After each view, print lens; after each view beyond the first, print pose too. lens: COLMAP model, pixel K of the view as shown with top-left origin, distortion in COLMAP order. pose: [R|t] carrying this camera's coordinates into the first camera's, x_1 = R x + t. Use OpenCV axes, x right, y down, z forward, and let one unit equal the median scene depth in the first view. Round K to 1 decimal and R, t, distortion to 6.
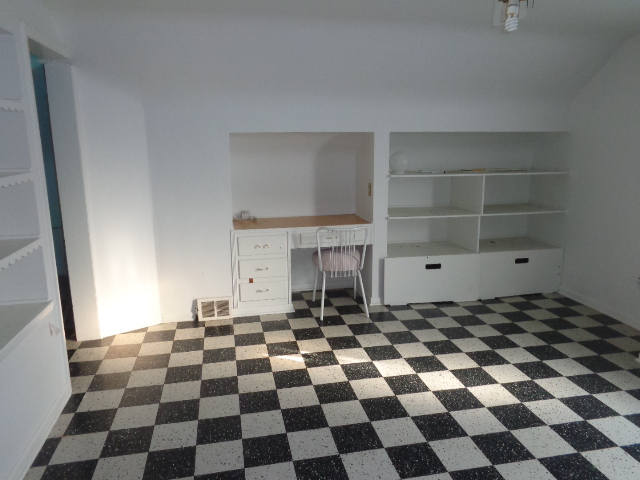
lens RADIAL K [[482.6, 0, 320.0], [0, 482.6, 240.0], [0, 0, 1]] dist [0.005478, 0.011490]
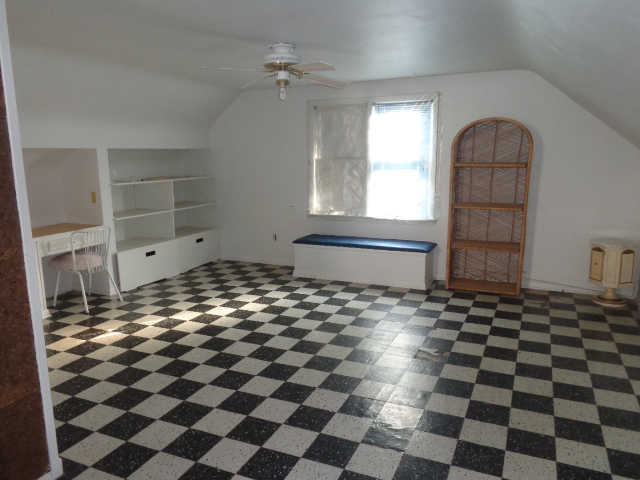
lens RADIAL K [[482.6, 0, 320.0], [0, 482.6, 240.0], [0, 0, 1]] dist [0.005478, 0.011490]
pose [[0.594342, -0.149552, 0.790185, -0.530165], [0.178374, 0.982598, 0.051804, 0.035307], [-0.784182, 0.110159, 0.610675, -0.139669]]
